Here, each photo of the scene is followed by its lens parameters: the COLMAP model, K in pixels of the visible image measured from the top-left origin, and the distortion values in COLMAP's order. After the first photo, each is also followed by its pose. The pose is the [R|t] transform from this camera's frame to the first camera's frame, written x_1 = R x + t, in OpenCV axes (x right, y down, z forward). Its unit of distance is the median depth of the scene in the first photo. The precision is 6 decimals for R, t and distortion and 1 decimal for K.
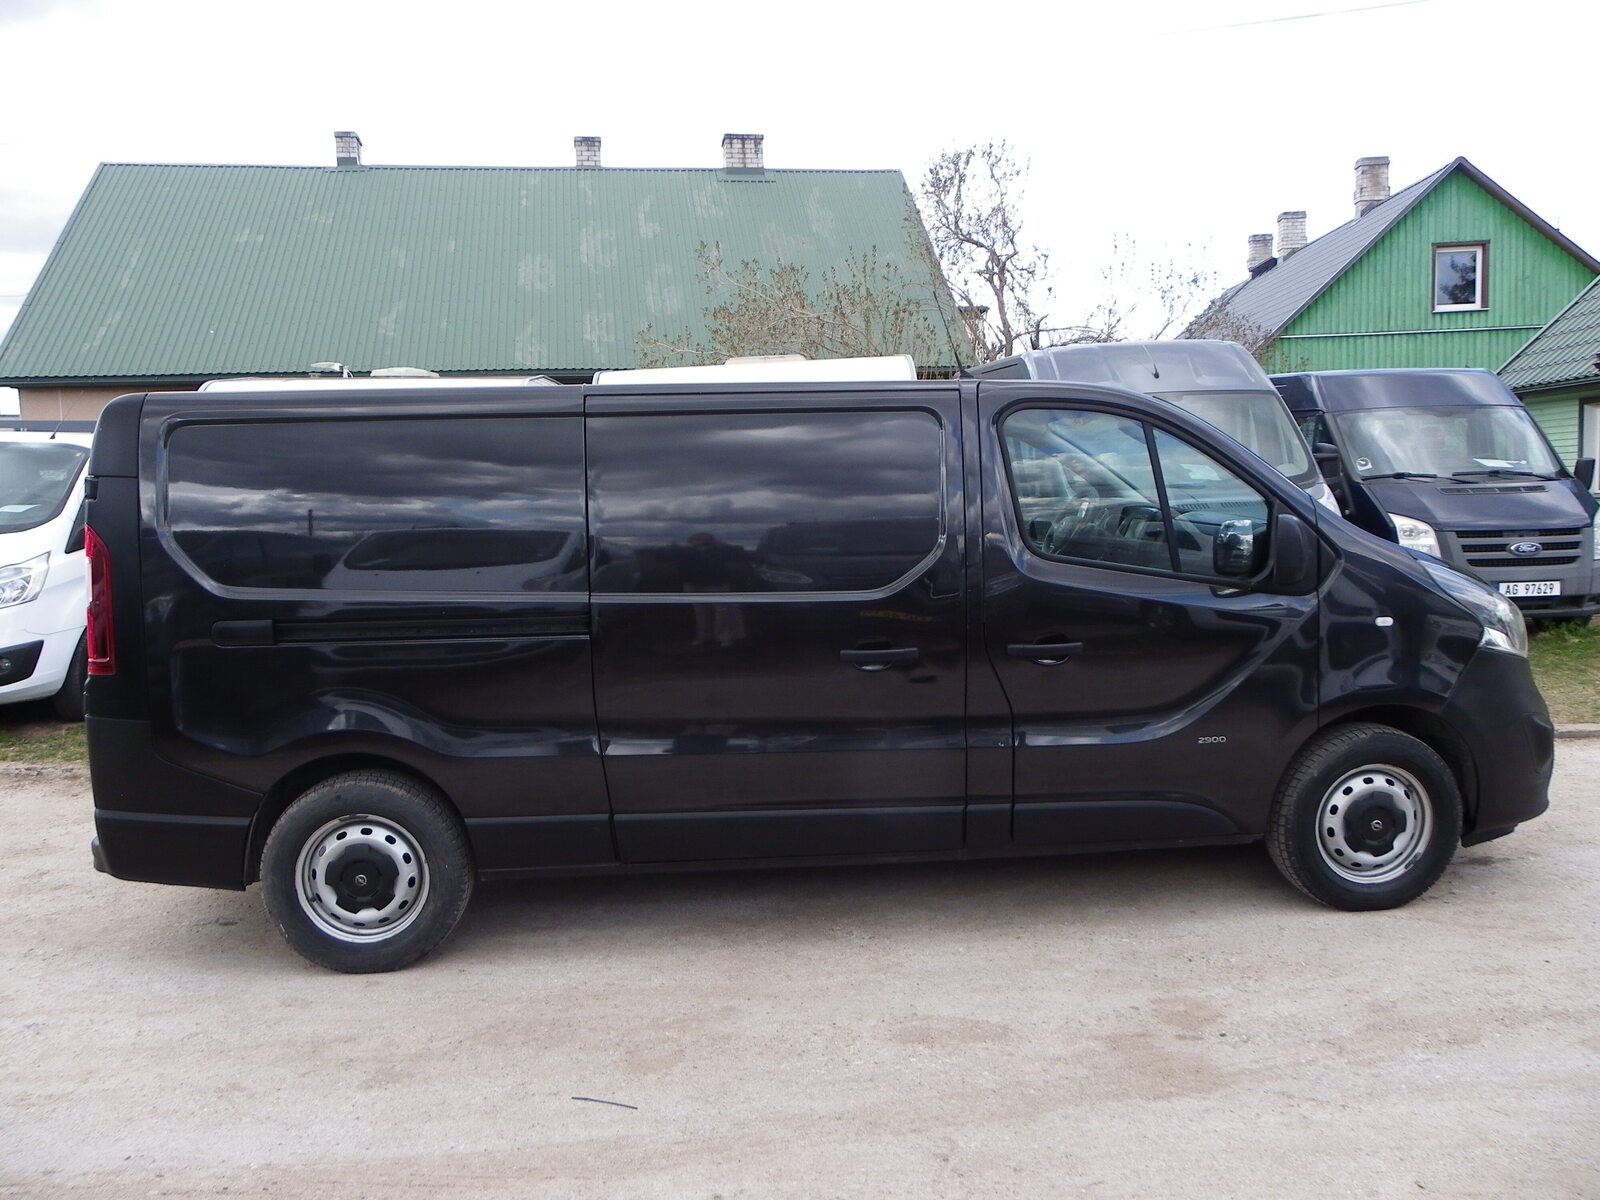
lens RADIAL K [[1189.2, 0, 798.8], [0, 1189.2, 601.4], [0, 0, 1]] dist [-0.030648, 0.022421]
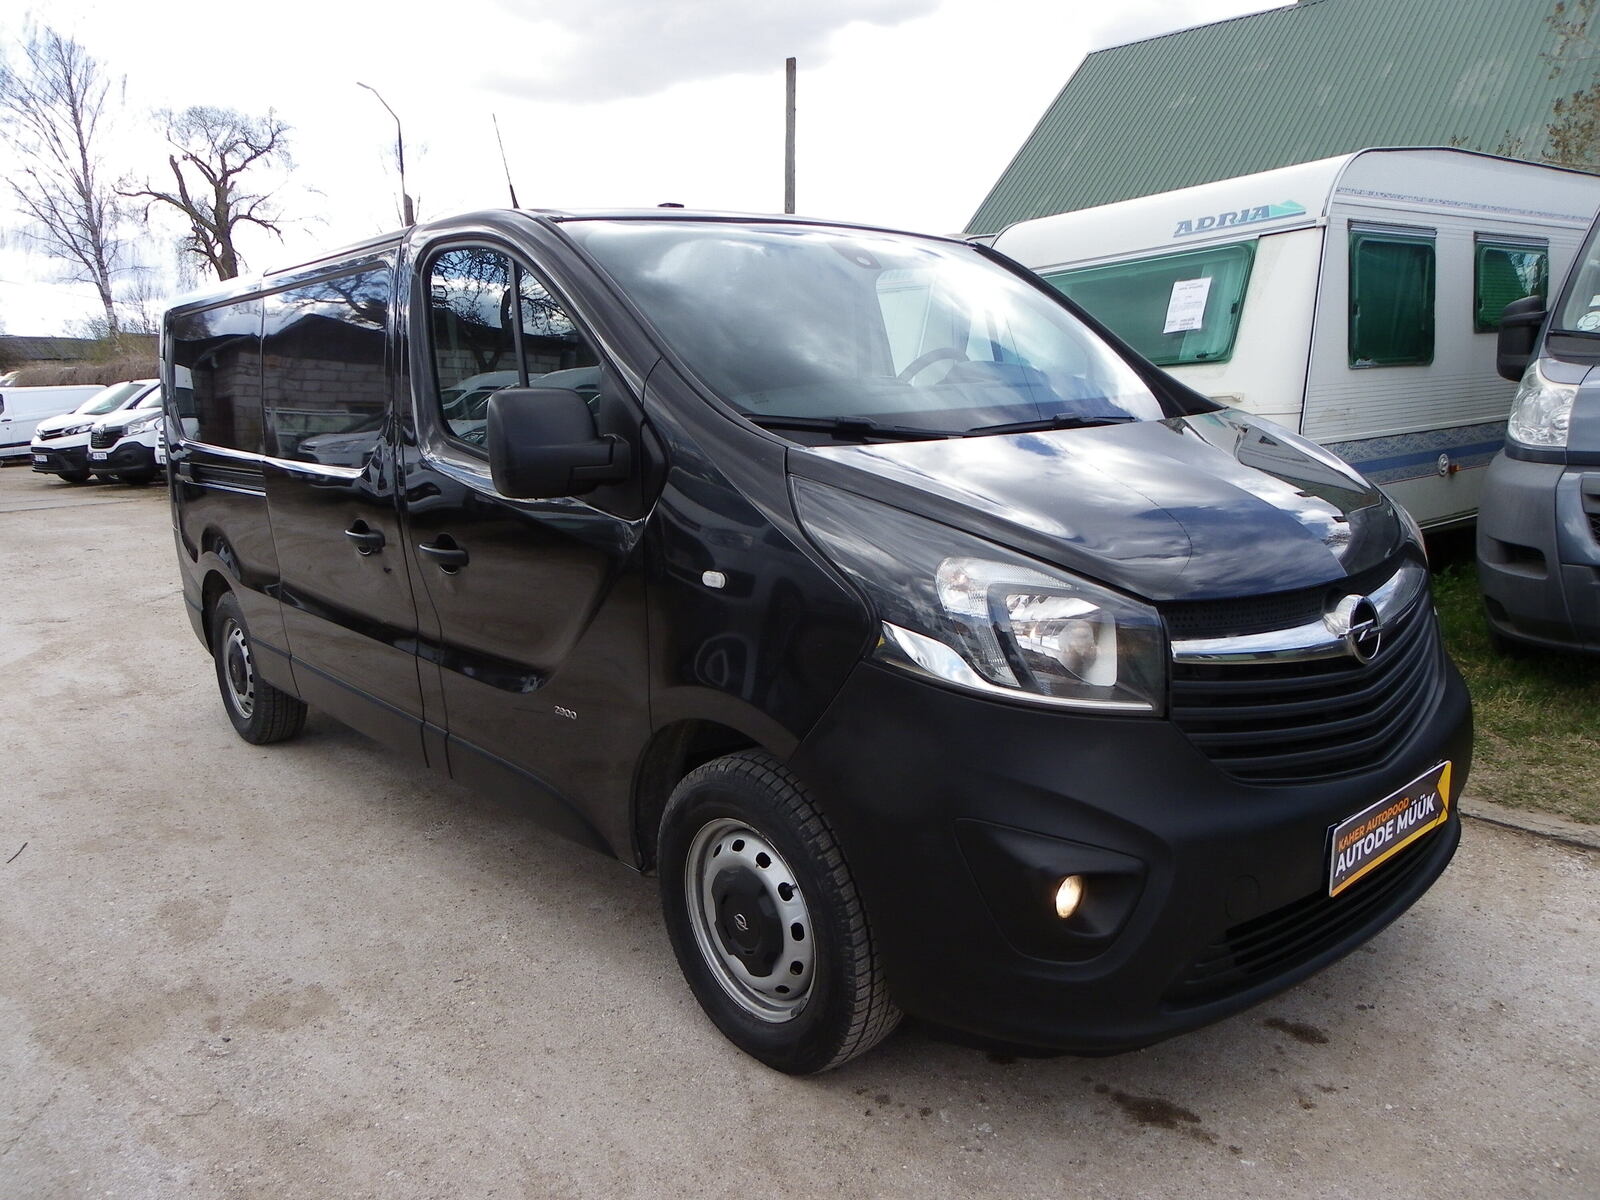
lens RADIAL K [[1189.2, 0, 797.6], [0, 1189.2, 601.4], [0, 0, 1]] dist [-0.030648, 0.022421]
pose [[0.596384, 0.147712, -0.788991, 1.106375], [-0.061126, 0.988426, 0.138846, -0.061166], [0.800369, -0.034578, 0.598510, 0.784871]]
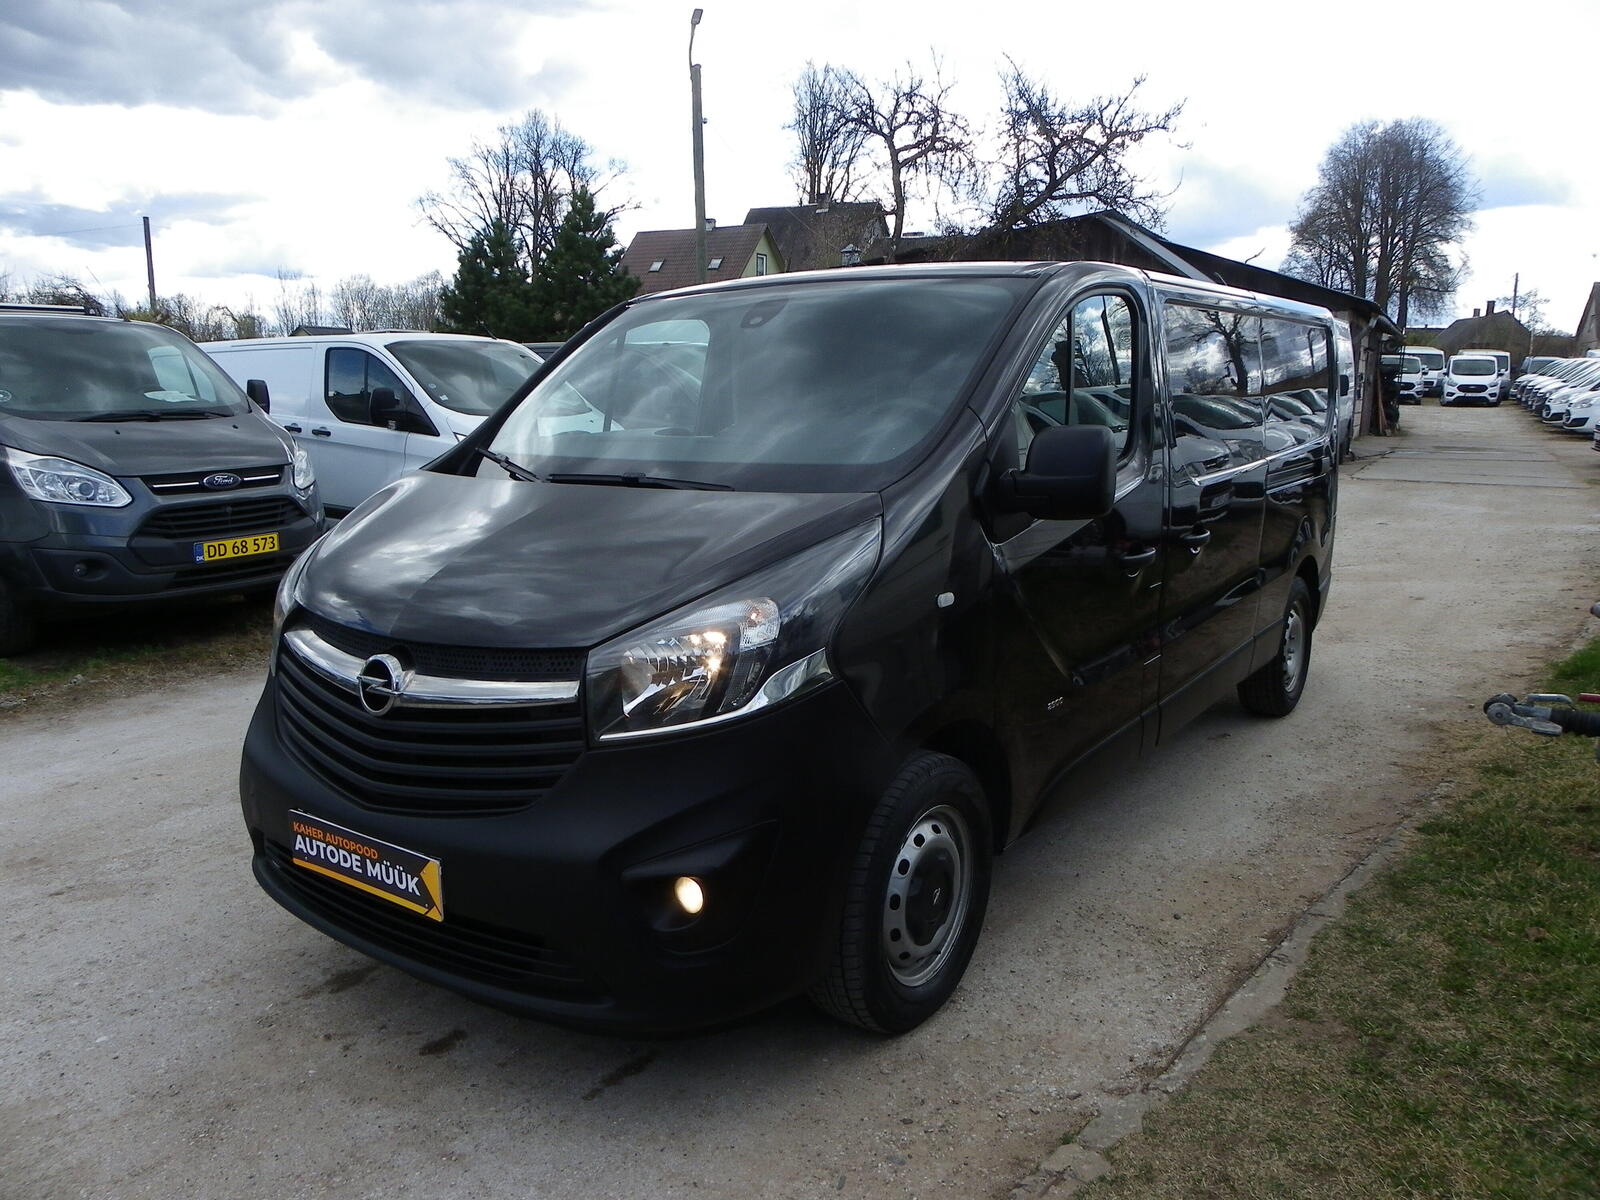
lens RADIAL K [[1189.2, 0, 796.4], [0, 1189.2, 597.9], [0, 0, 1]] dist [-0.030648, 0.022421]
pose [[-0.643376, 0.161614, -0.748296, 1.151513], [-0.060861, 0.963571, 0.260436, -0.229105], [0.763127, 0.213100, -0.610103, 2.036682]]
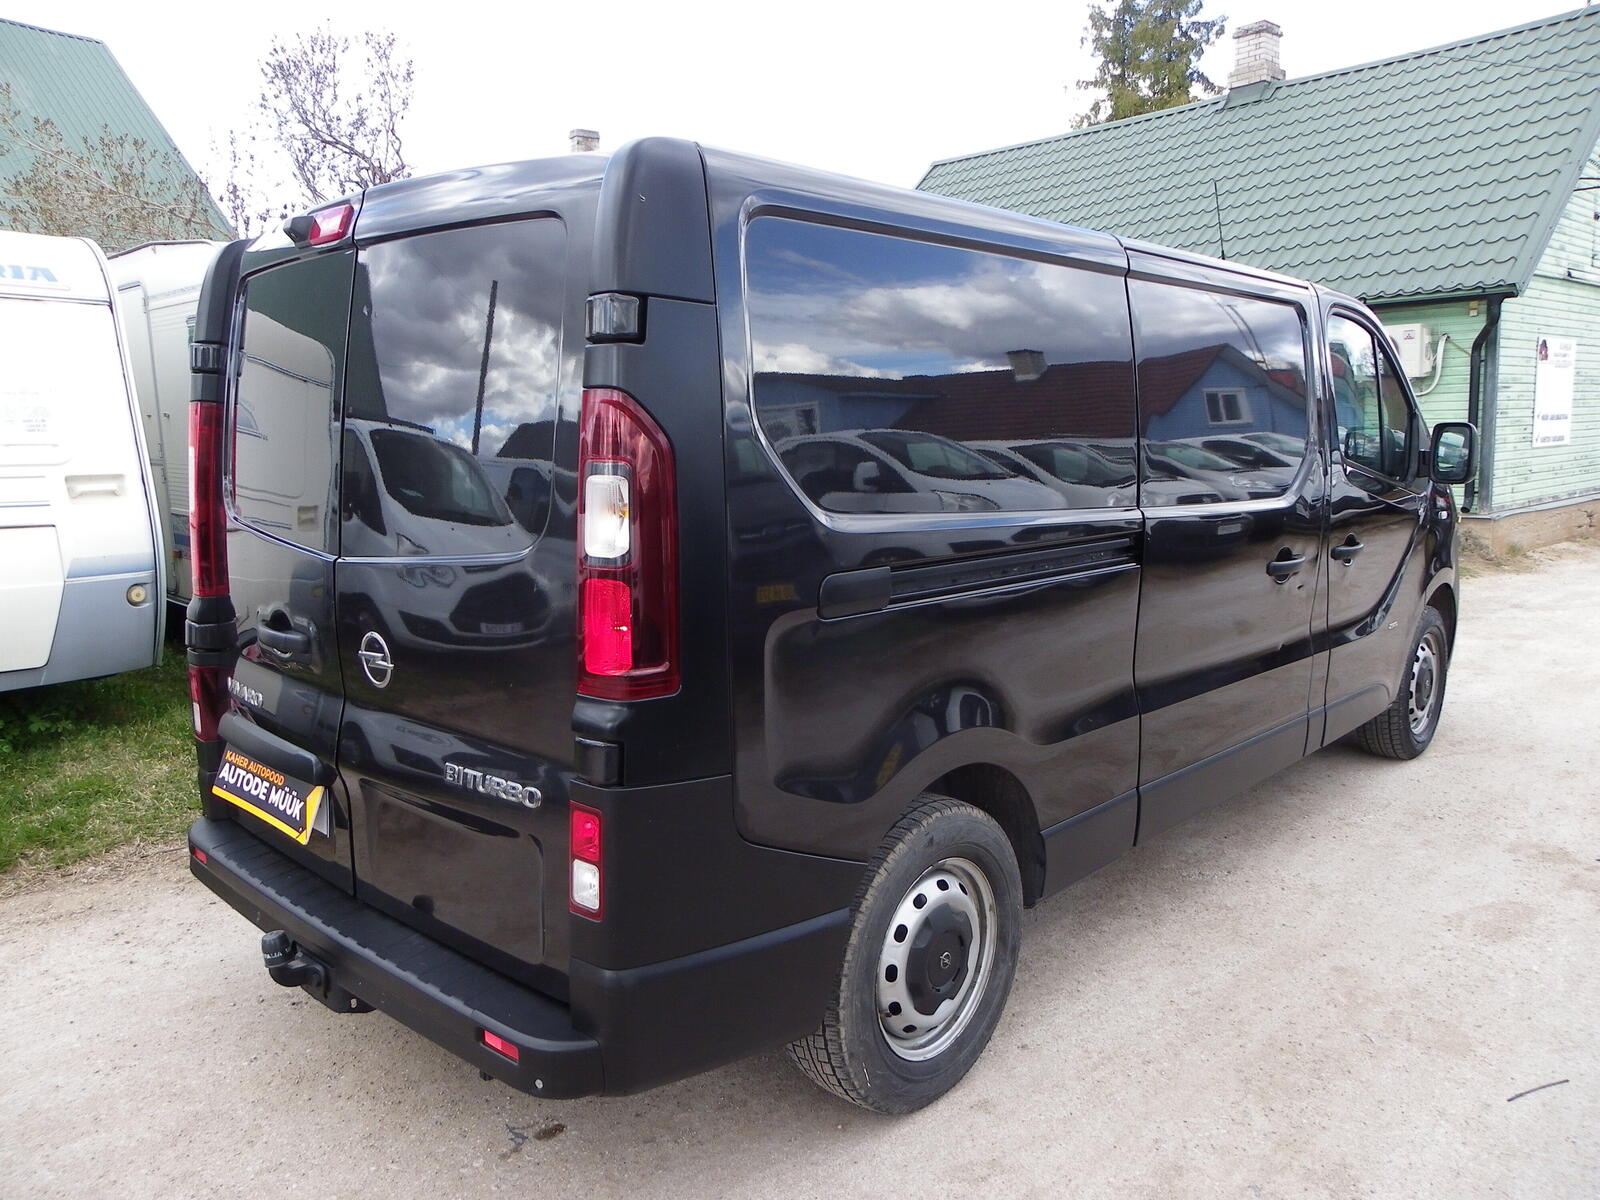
lens RADIAL K [[1189.2, 0, 803.4], [0, 1189.2, 601.9], [0, 0, 1]] dist [-0.030648, 0.022421]
pose [[0.737088, -0.082302, 0.670767, -0.925239], [0.060682, 0.996607, 0.055600, -0.002284], [-0.673067, -0.000279, 0.739582, 0.621162]]
